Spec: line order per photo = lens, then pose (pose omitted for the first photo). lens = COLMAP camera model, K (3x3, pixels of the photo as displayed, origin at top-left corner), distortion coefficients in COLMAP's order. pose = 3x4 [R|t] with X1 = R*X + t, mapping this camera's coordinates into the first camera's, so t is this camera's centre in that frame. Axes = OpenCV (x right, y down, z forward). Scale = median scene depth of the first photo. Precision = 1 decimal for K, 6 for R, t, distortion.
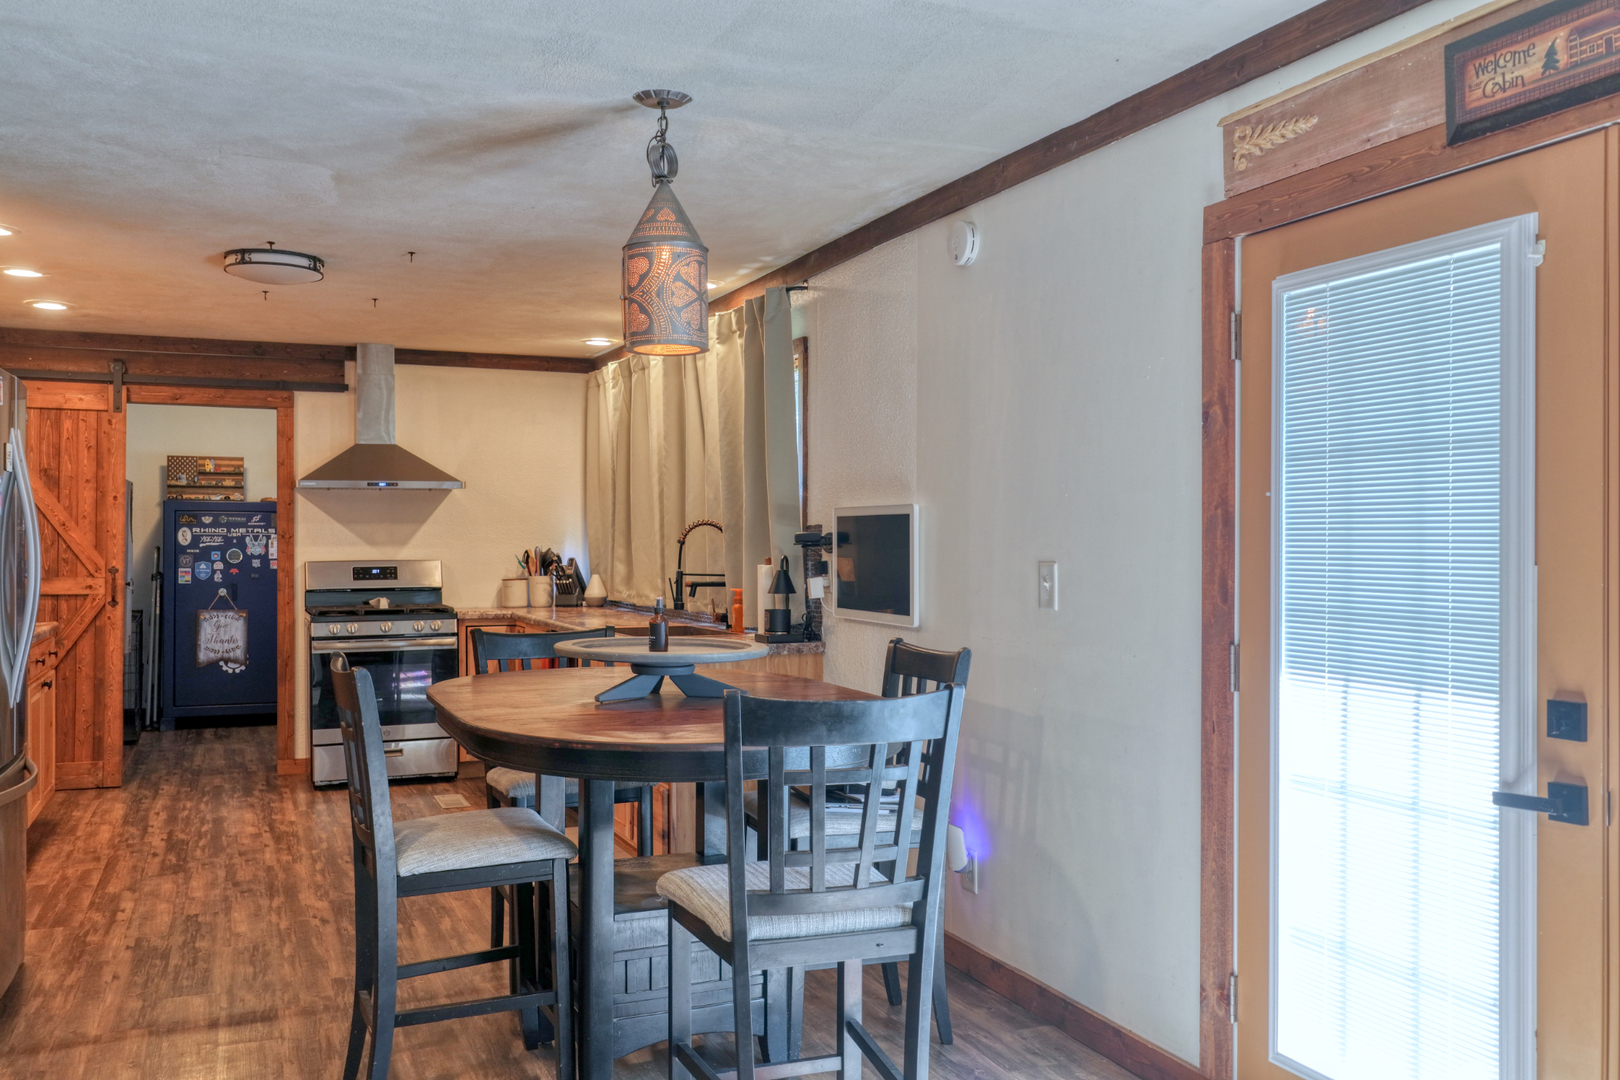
lens RADIAL K [[1394.1, 0, 795.6], [0, 1394.1, 542.5], [0, 0, 1]] dist [-0.017077, 0.052423]
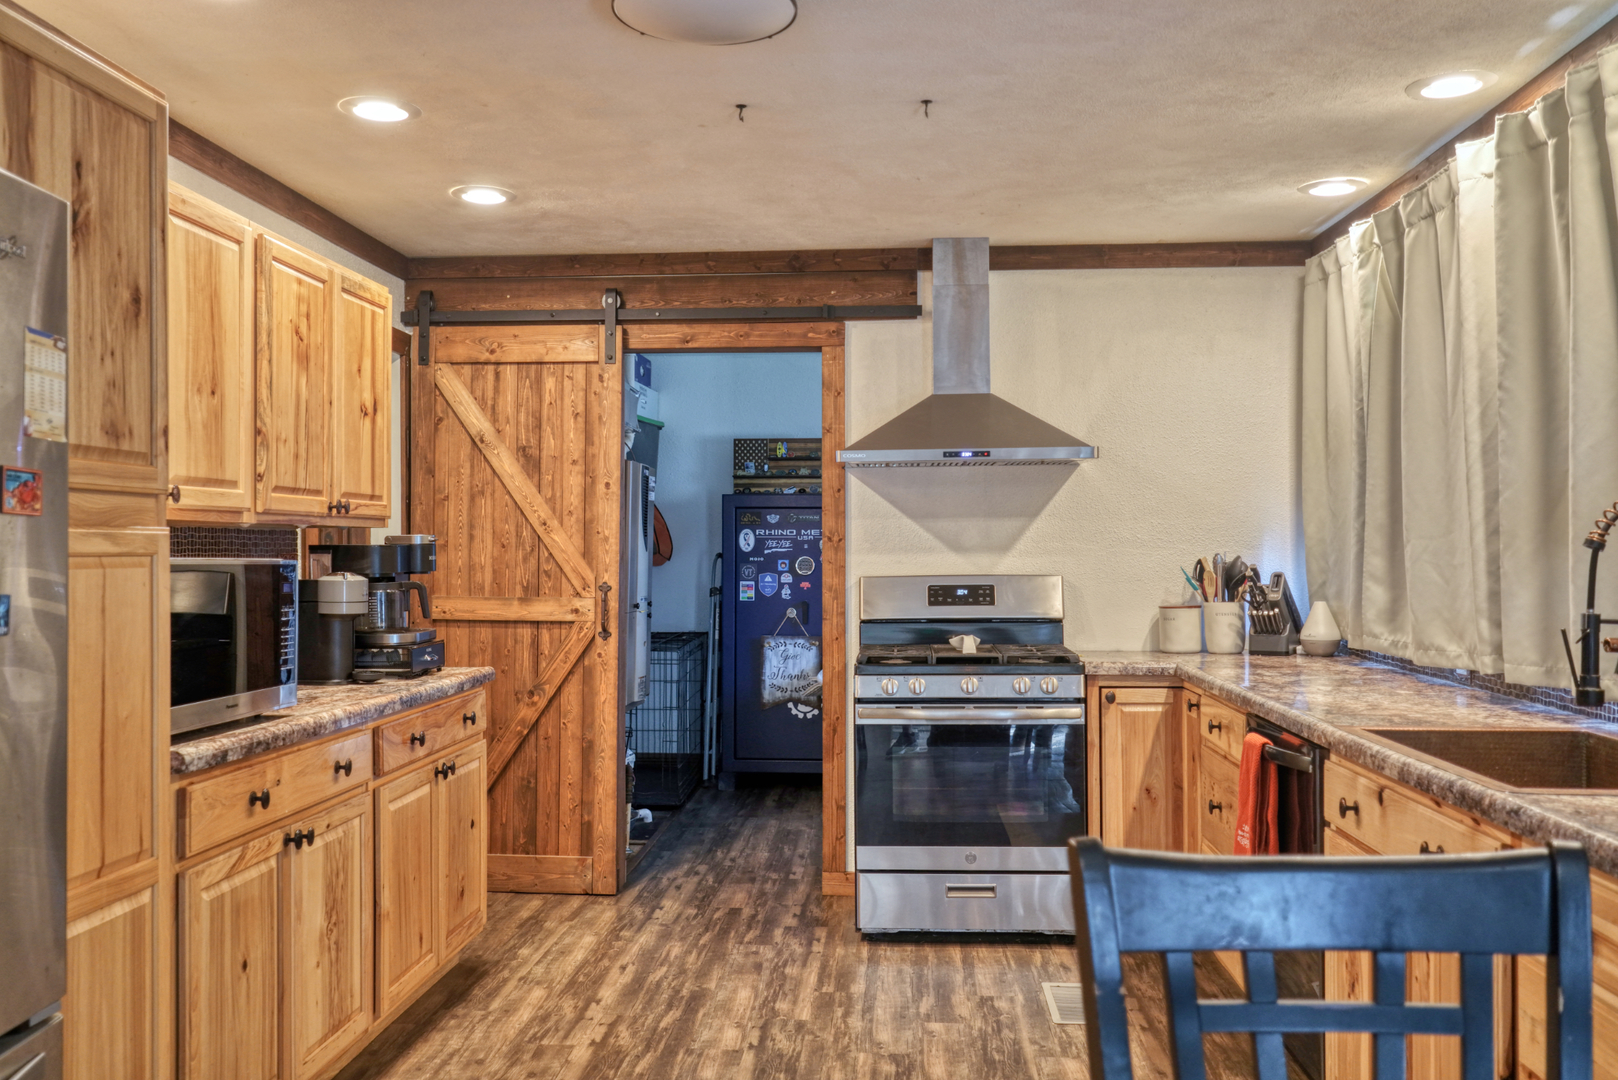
lens RADIAL K [[1392.3, 0, 812.0], [0, 1392.3, 550.2], [0, 0, 1]] dist [-0.017077, 0.052423]
pose [[0.900621, -0.001694, -0.434602, -0.088556], [0.002626, 0.999995, 0.001544, 0.000167], [0.434597, -0.002532, 0.900621, 0.411195]]
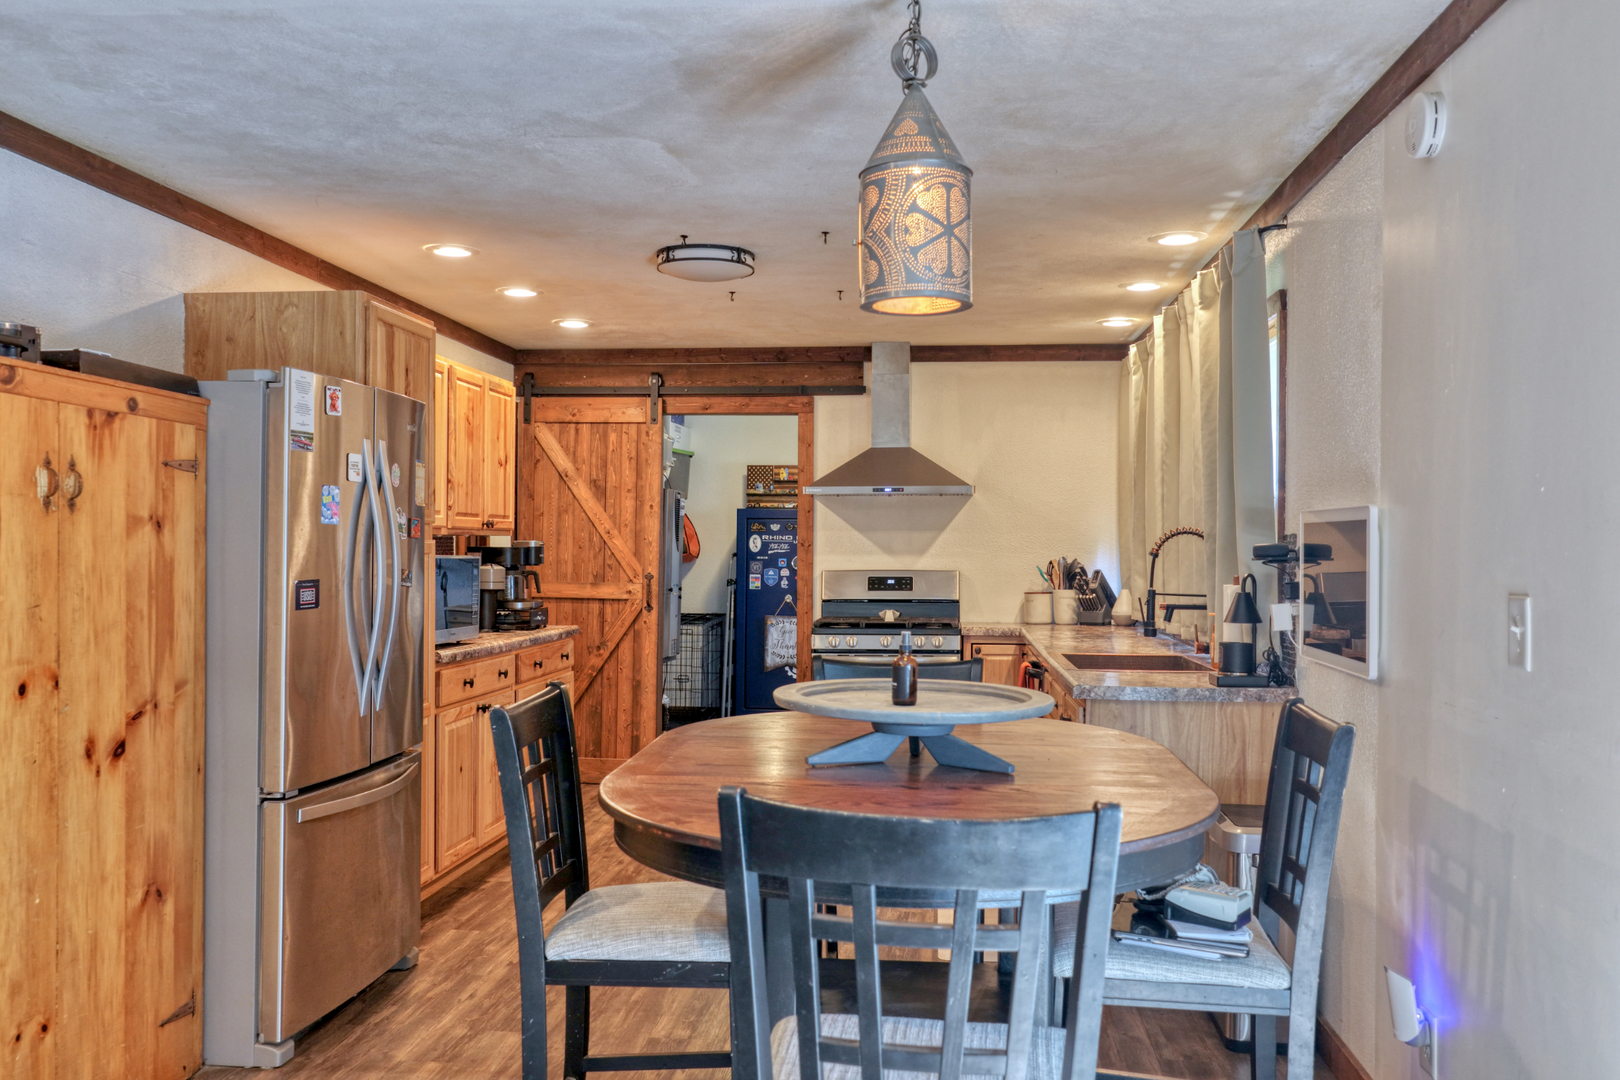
lens RADIAL K [[1394.1, 0, 780.9], [0, 1394.1, 548.8], [0, 0, 1]] dist [-0.017077, 0.052423]
pose [[0.877004, 0.005837, -0.480447, 0.095566], [-0.005591, 0.999982, 0.001945, -0.003278], [0.480450, 0.000980, 0.877022, 0.136712]]
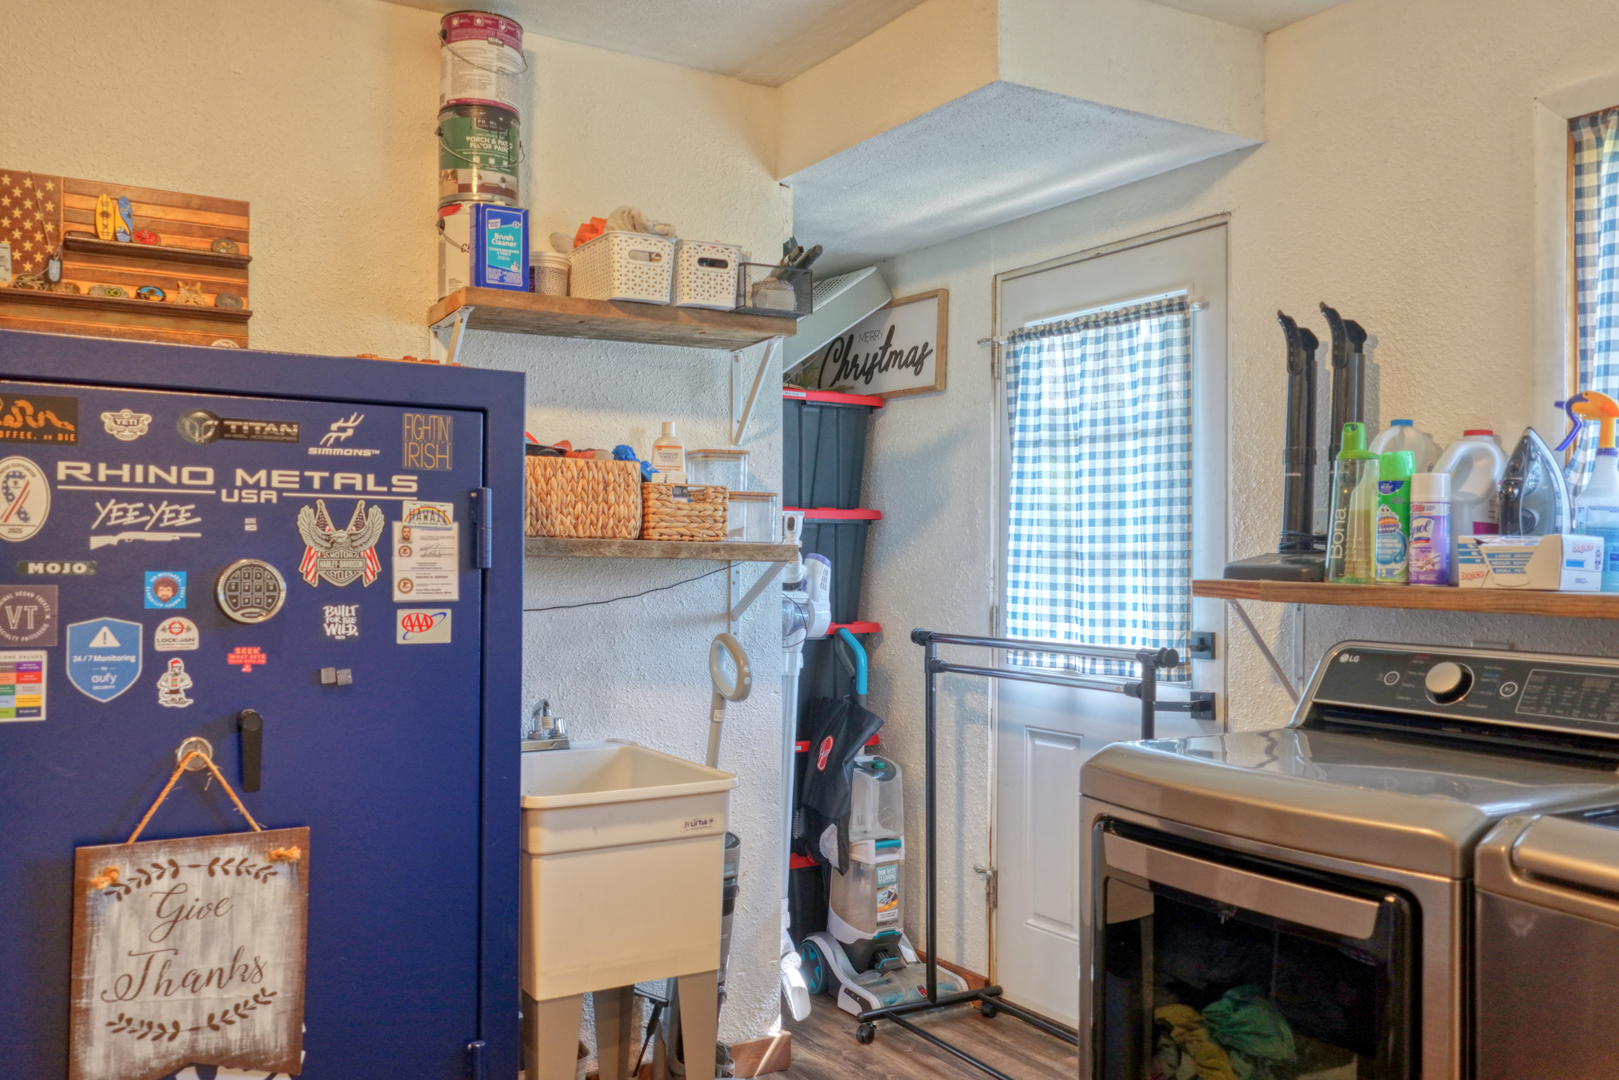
lens RADIAL K [[1393.2, 0, 815.4], [0, 1393.2, 546.0], [0, 0, 1]] dist [-0.017077, 0.052423]
pose [[0.987377, 0.007427, 0.158215, -0.458870], [-0.006708, 0.999965, -0.005073, 0.003966], [-0.158247, 0.003948, 0.987392, 1.005438]]
